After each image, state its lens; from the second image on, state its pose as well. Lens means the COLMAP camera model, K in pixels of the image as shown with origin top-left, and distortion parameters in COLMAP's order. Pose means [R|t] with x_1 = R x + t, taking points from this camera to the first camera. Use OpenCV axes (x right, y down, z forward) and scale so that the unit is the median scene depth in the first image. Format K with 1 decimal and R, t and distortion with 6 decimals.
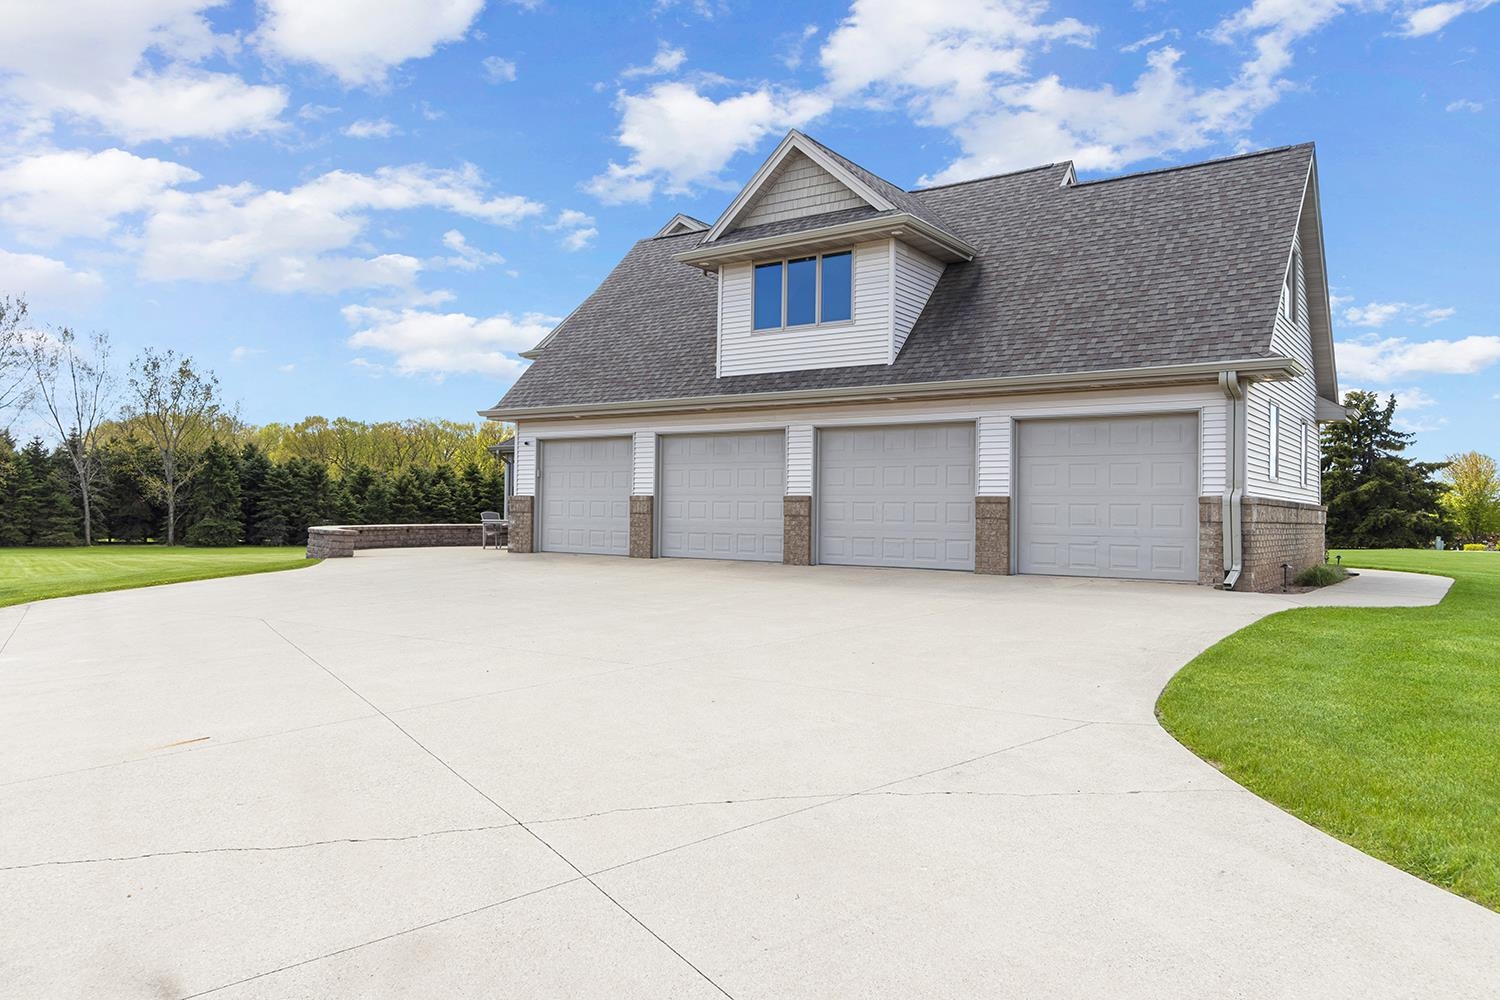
lens RADIAL K [[1048.9, 0, 755.4], [0, 1048.9, 490.1], [0, 0, 1]] dist [0.003025, -0.002438]
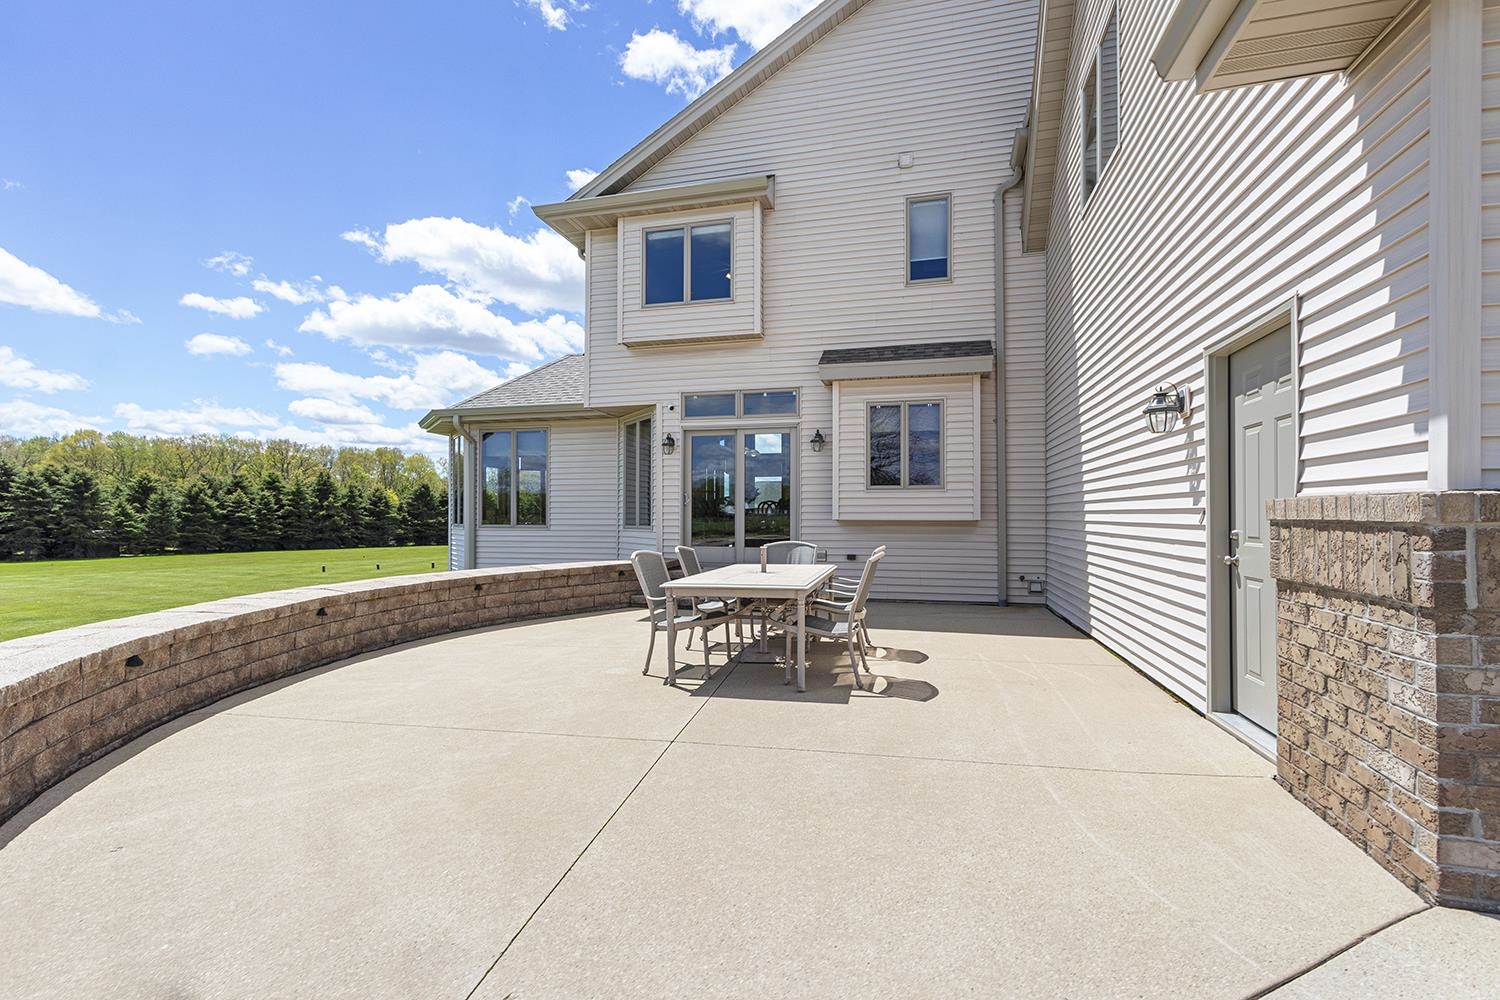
lens RADIAL K [[692.6, 0, 743.3], [0, 692.6, 502.8], [0, 0, 1]] dist [0.002332, 0.000030]
pose [[0.937635, -0.008728, 0.347512, -0.076610], [0.006031, 0.999943, 0.008842, 0.001217], [-0.347569, -0.006194, 0.937634, 0.204894]]
